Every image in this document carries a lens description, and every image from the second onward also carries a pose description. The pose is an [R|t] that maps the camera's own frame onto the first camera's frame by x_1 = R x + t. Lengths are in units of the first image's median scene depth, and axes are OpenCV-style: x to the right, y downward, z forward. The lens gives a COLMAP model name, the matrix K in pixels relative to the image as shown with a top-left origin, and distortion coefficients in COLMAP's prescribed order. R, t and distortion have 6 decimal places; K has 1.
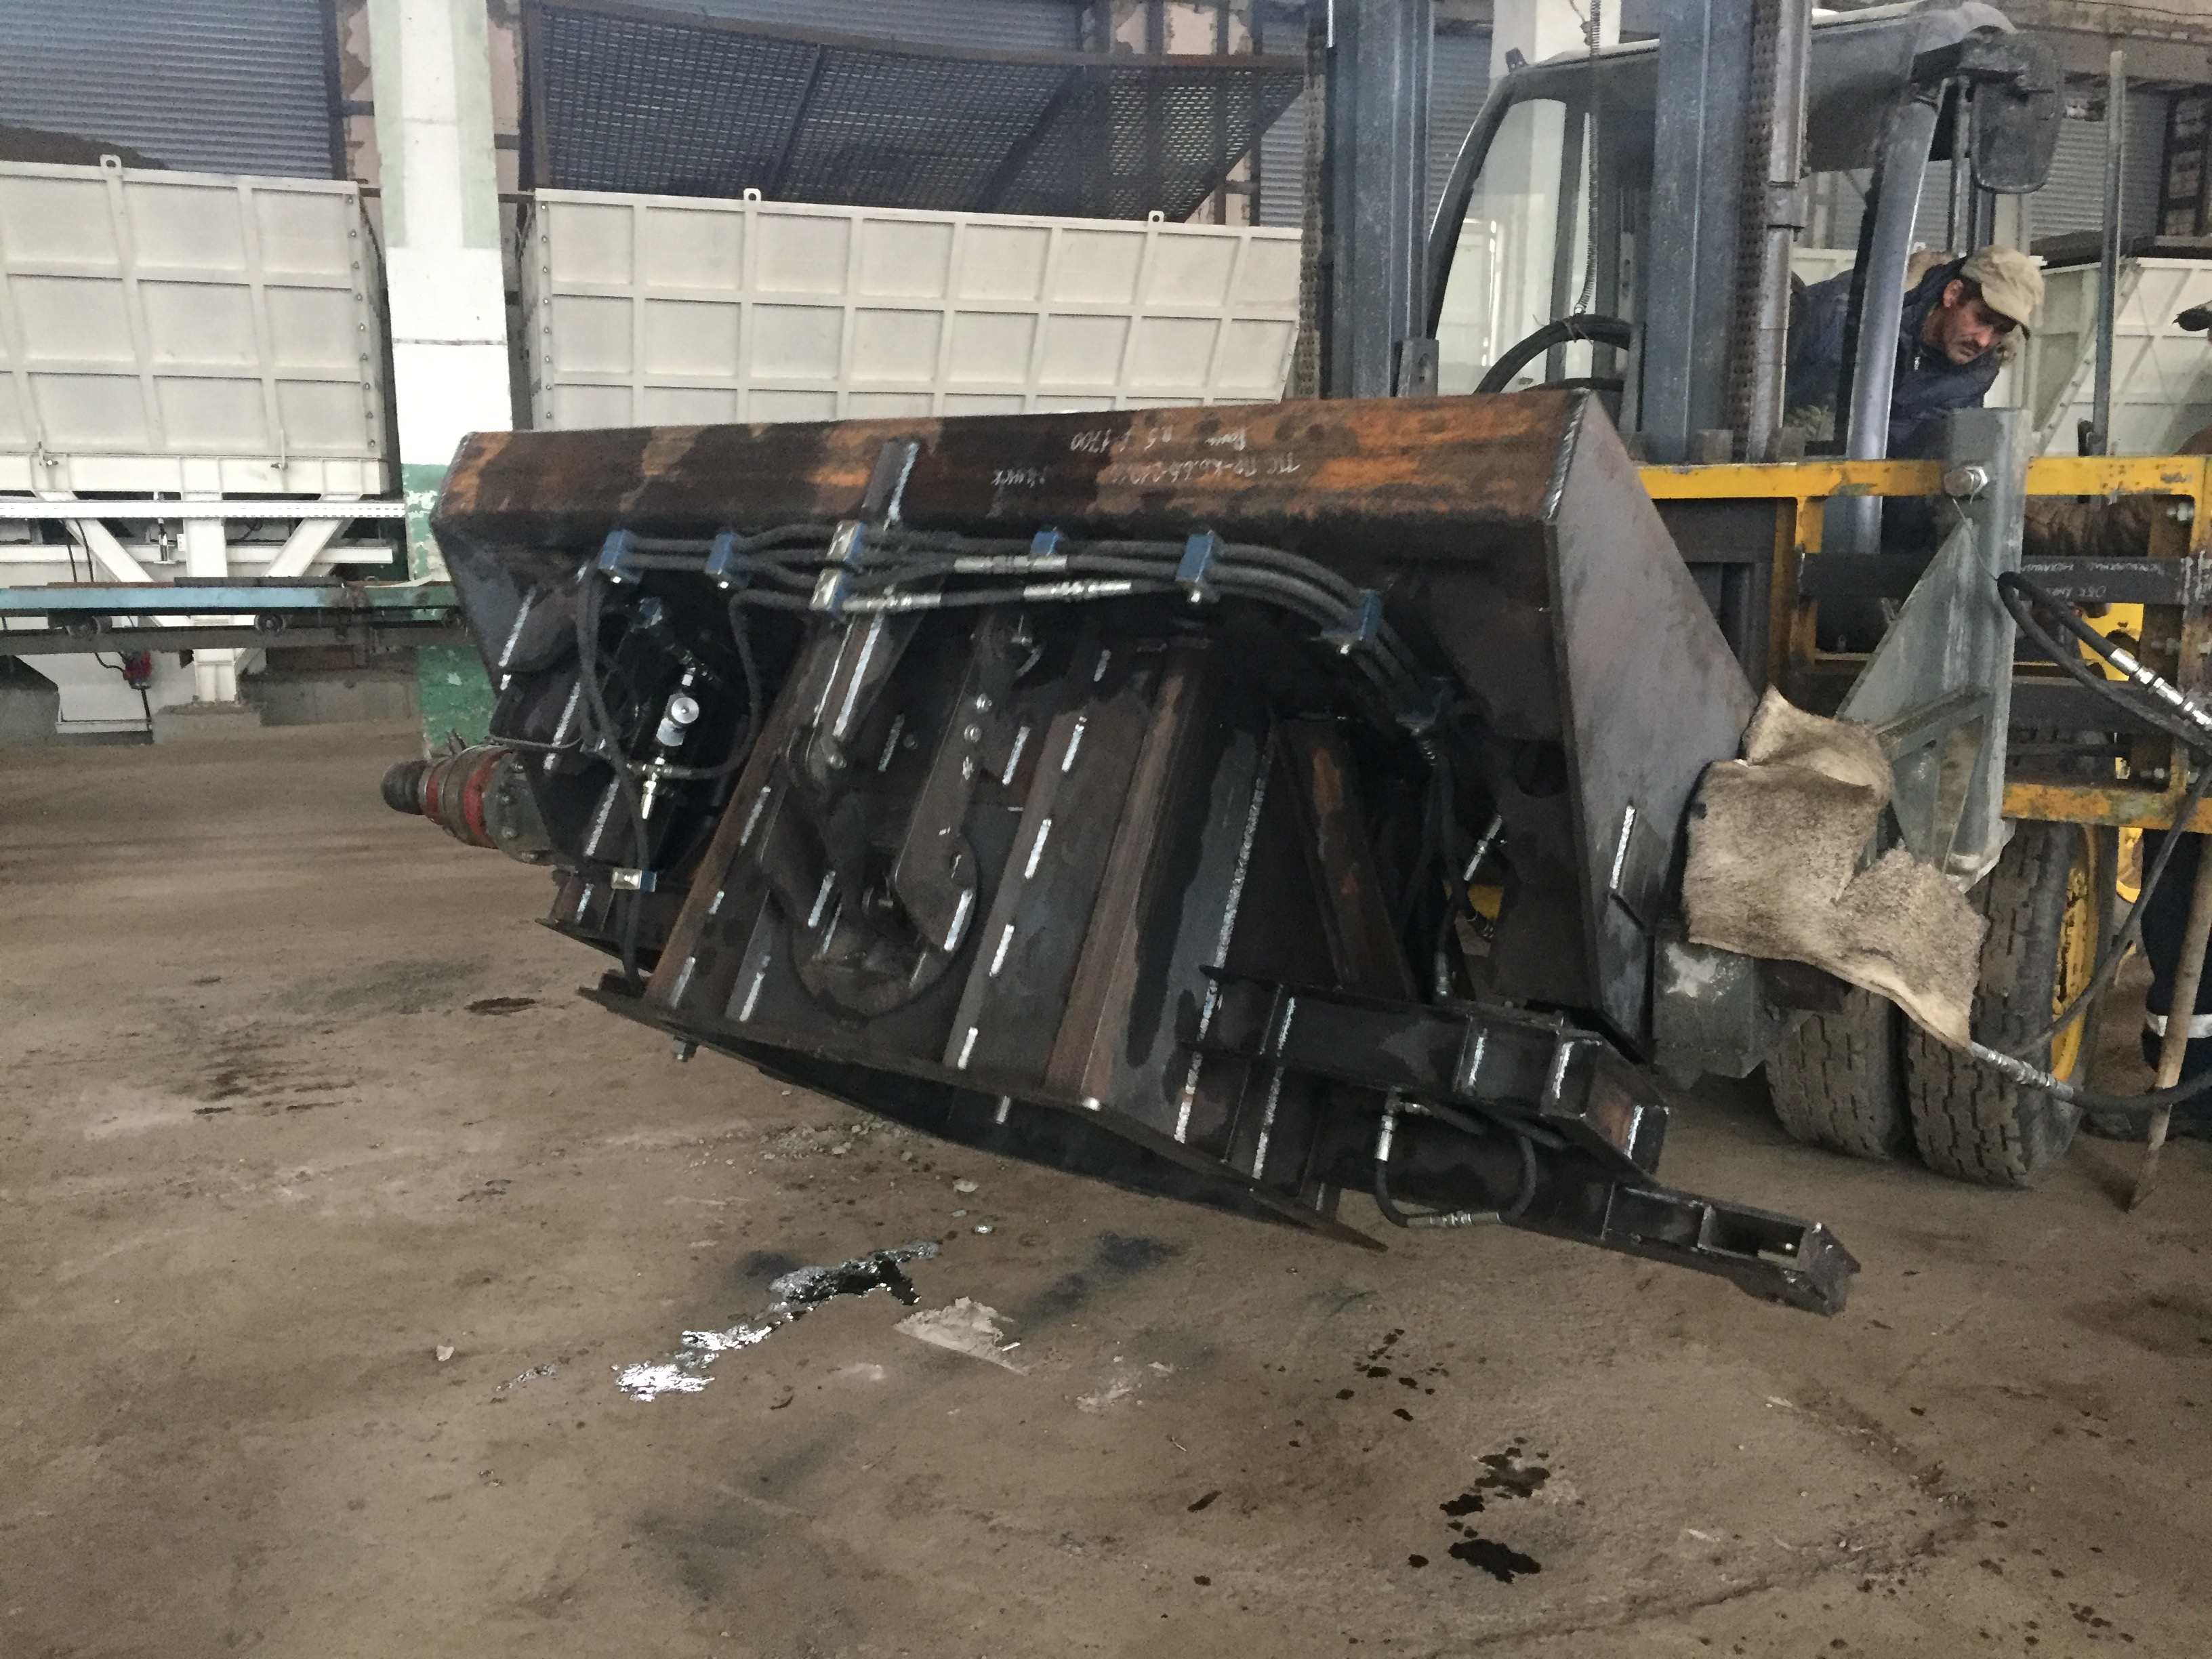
lens RADIAL K [[1876.2, 0, 1106.0], [0, 1876.2, 829.5], [0, 0, 1]] dist [0.088146, -0.123885]
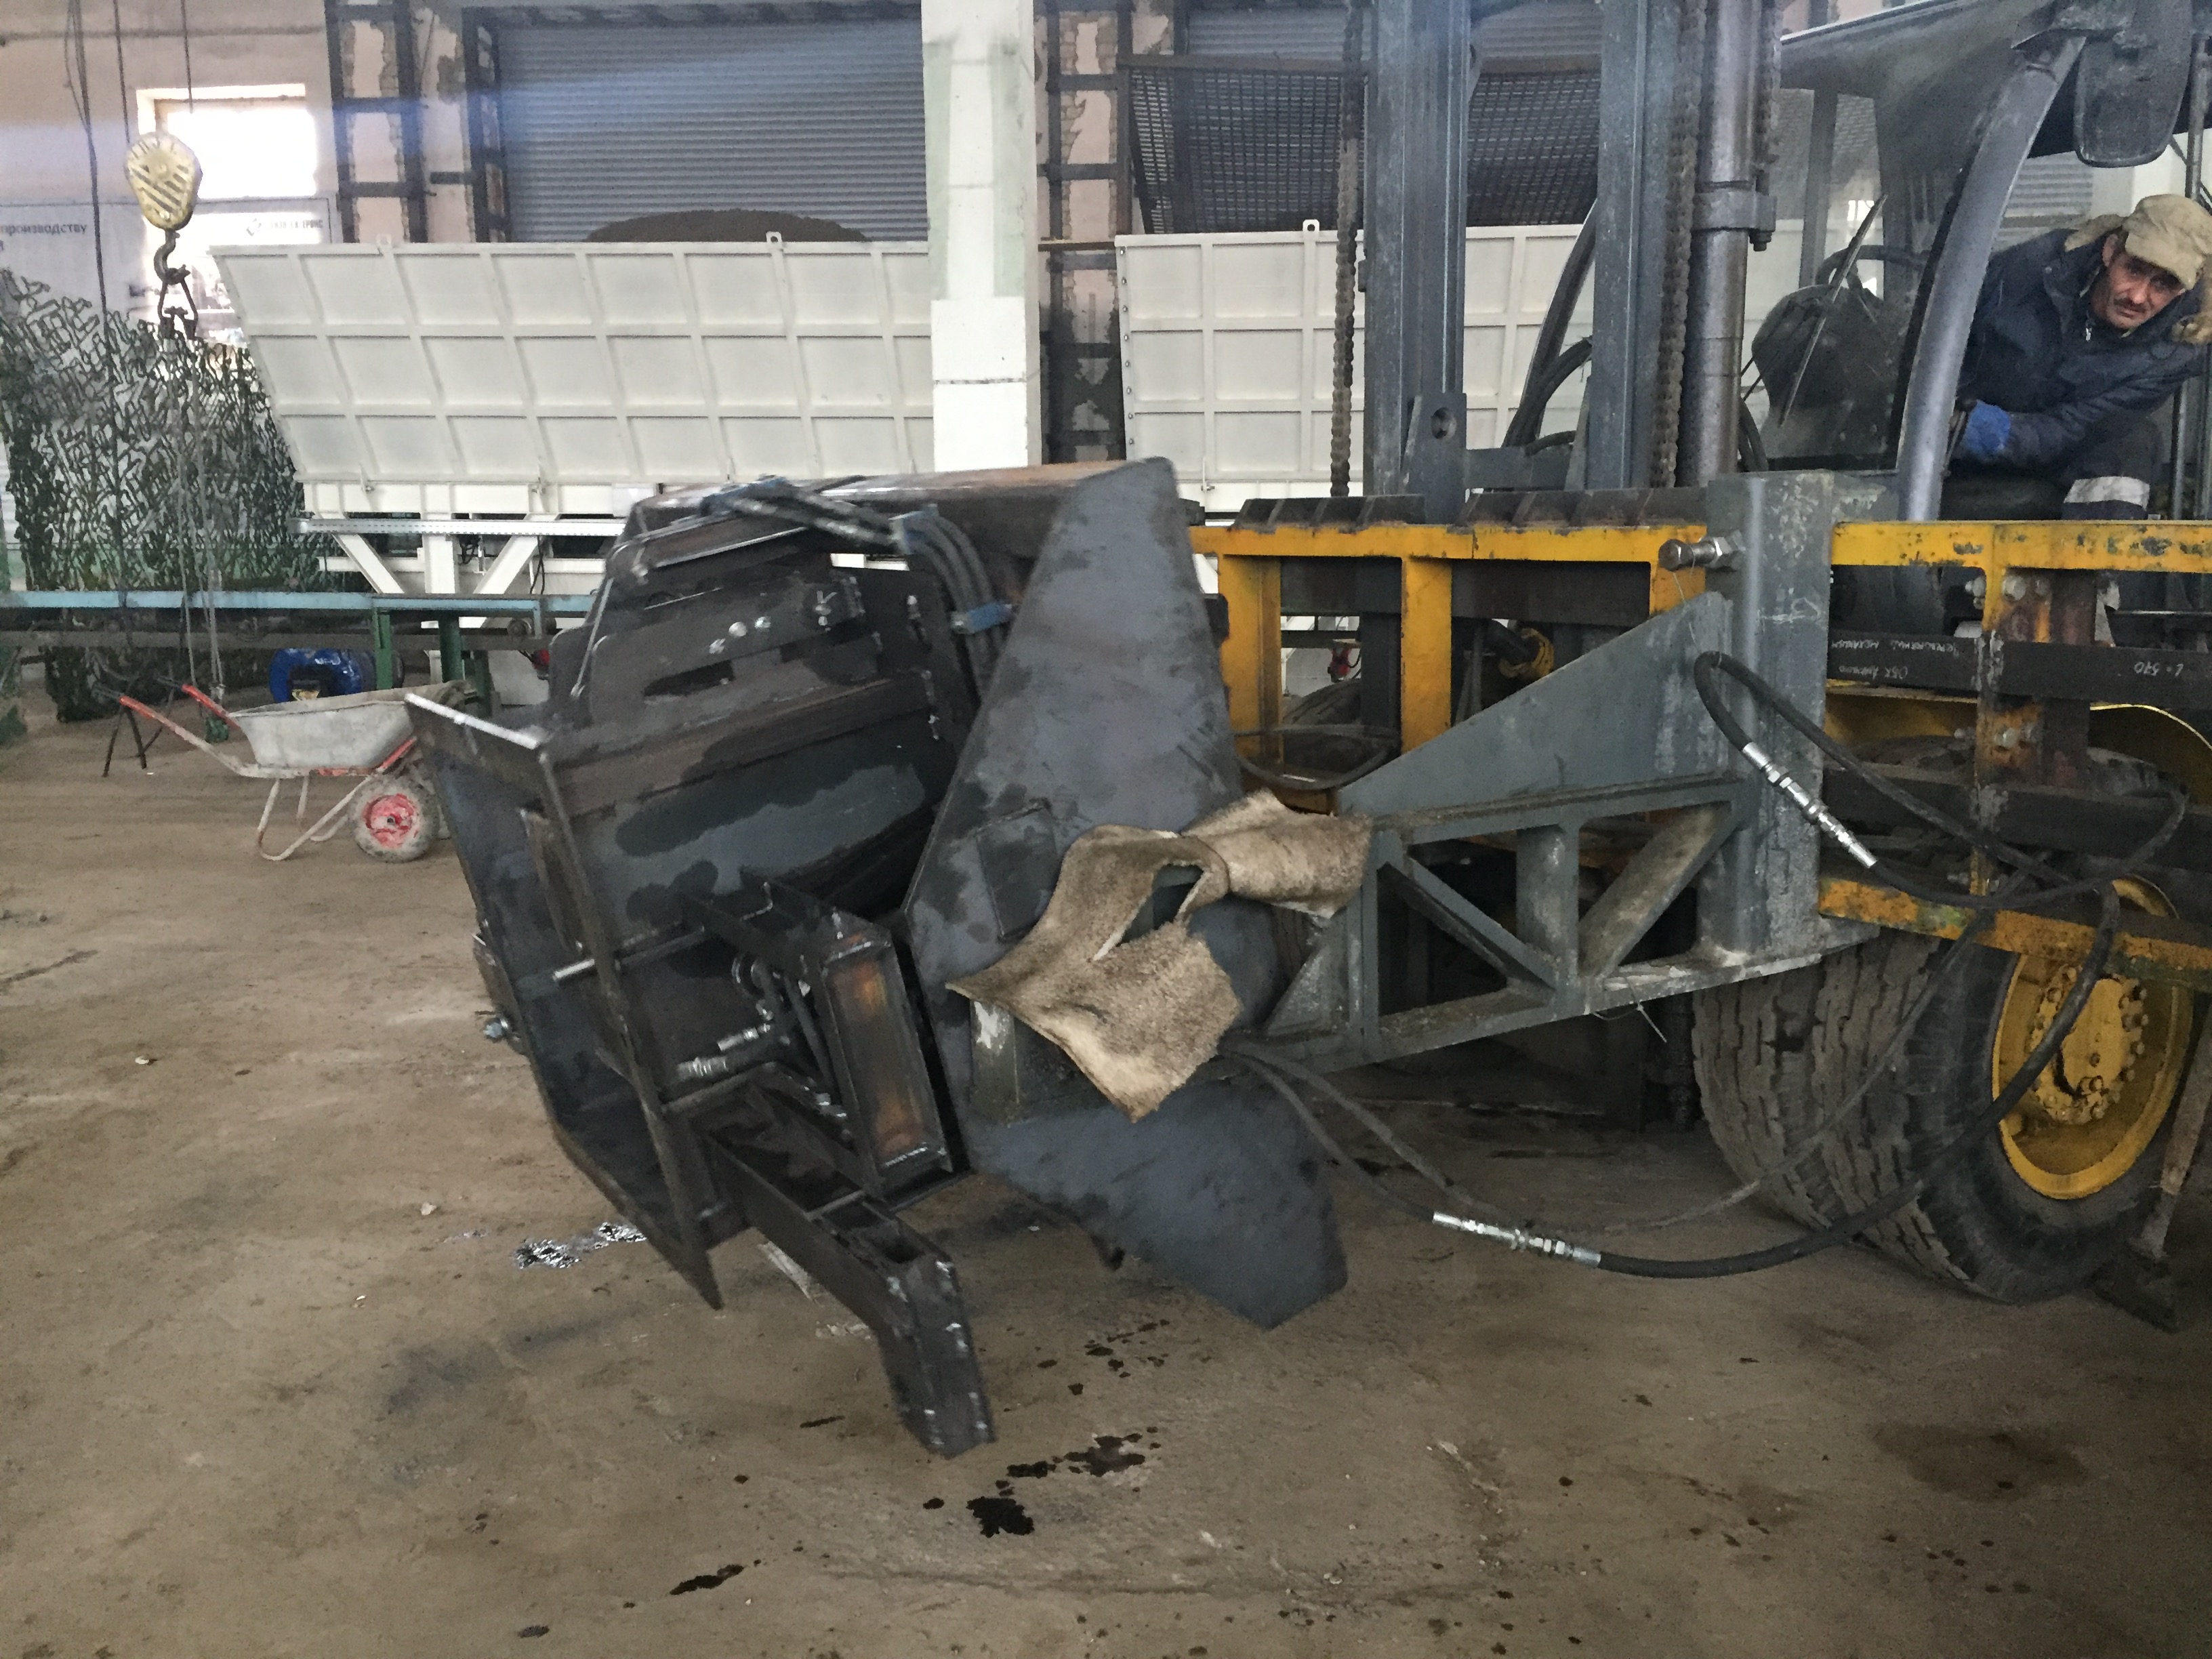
lens RADIAL K [[1898.0, 0, 1103.7], [0, 1898.0, 786.2], [0, 0, 1]] dist [0.085096, -0.106314]
pose [[0.912628, 0.051727, -0.405506, 0.152693], [-0.065063, 0.997697, -0.019164, -0.000406], [0.403581, 0.043873, 0.913891, 0.008724]]
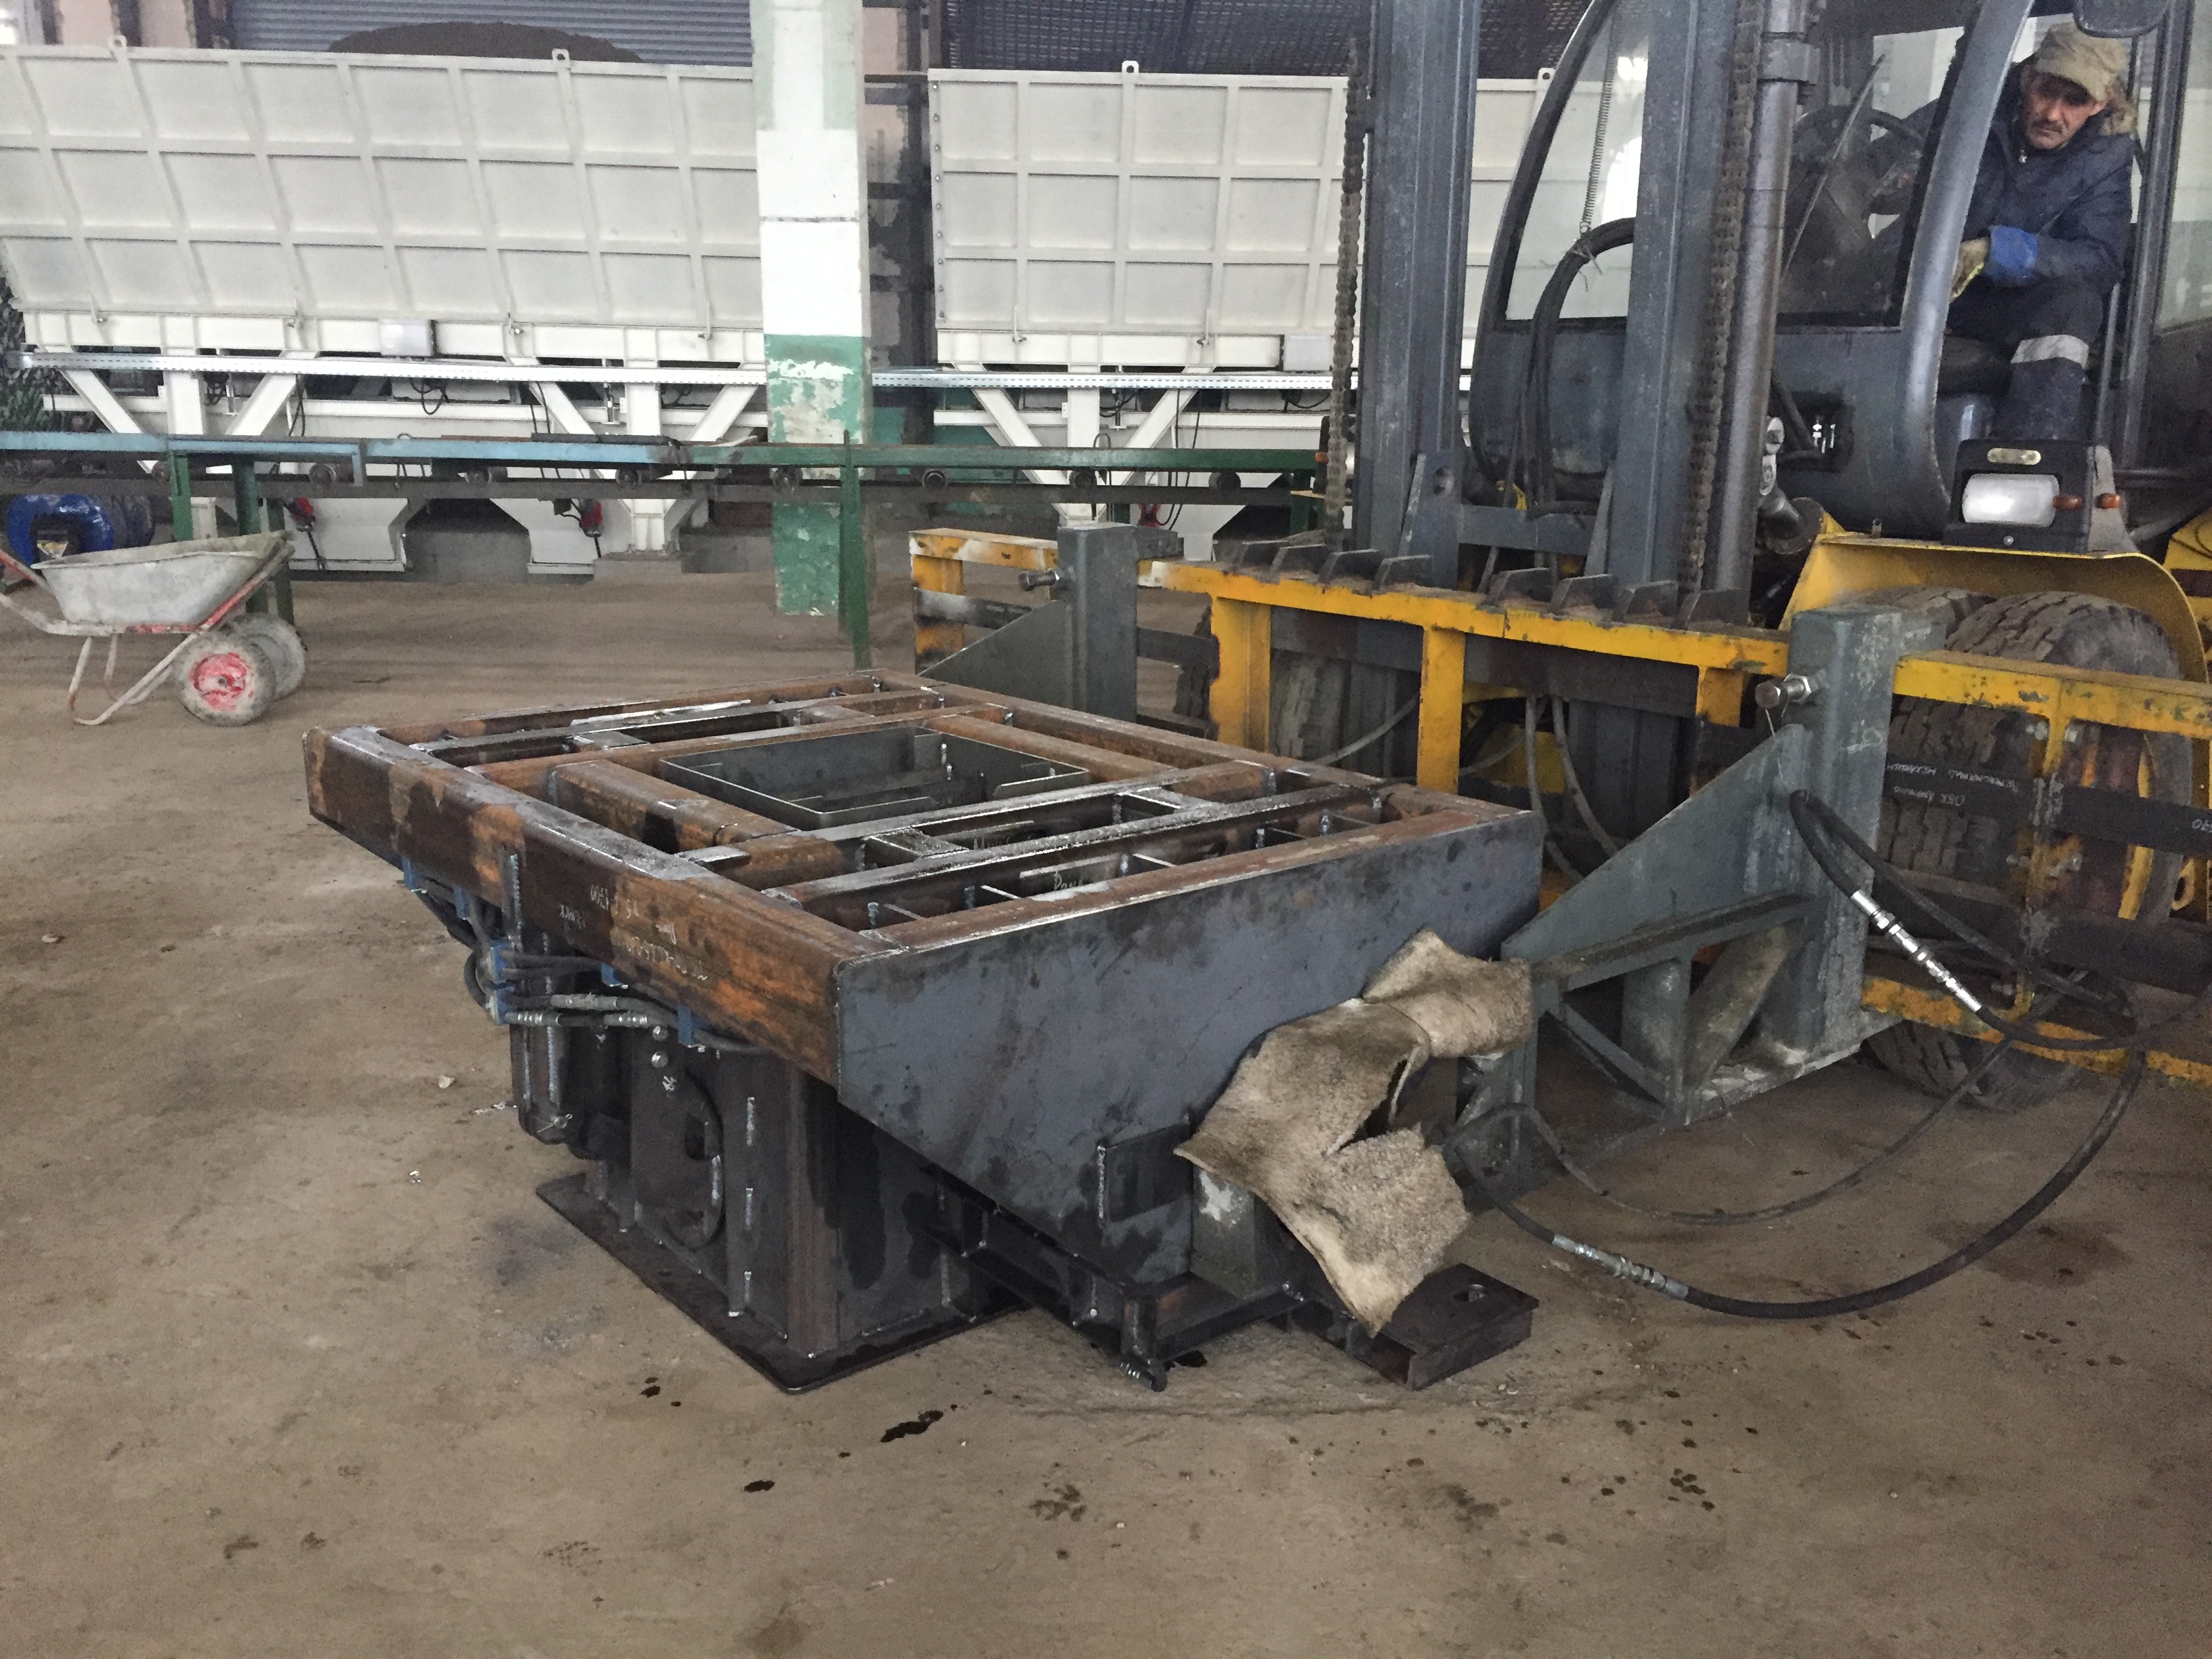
lens RADIAL K [[1876.2, 0, 1106.0], [0, 1876.2, 829.5], [0, 0, 1]] dist [0.088146, -0.123885]
pose [[0.962200, 0.074730, -0.261890, 0.100430], [-0.058074, 0.995800, 0.070782, 0.002449], [0.266080, -0.052897, 0.962499, -0.008107]]
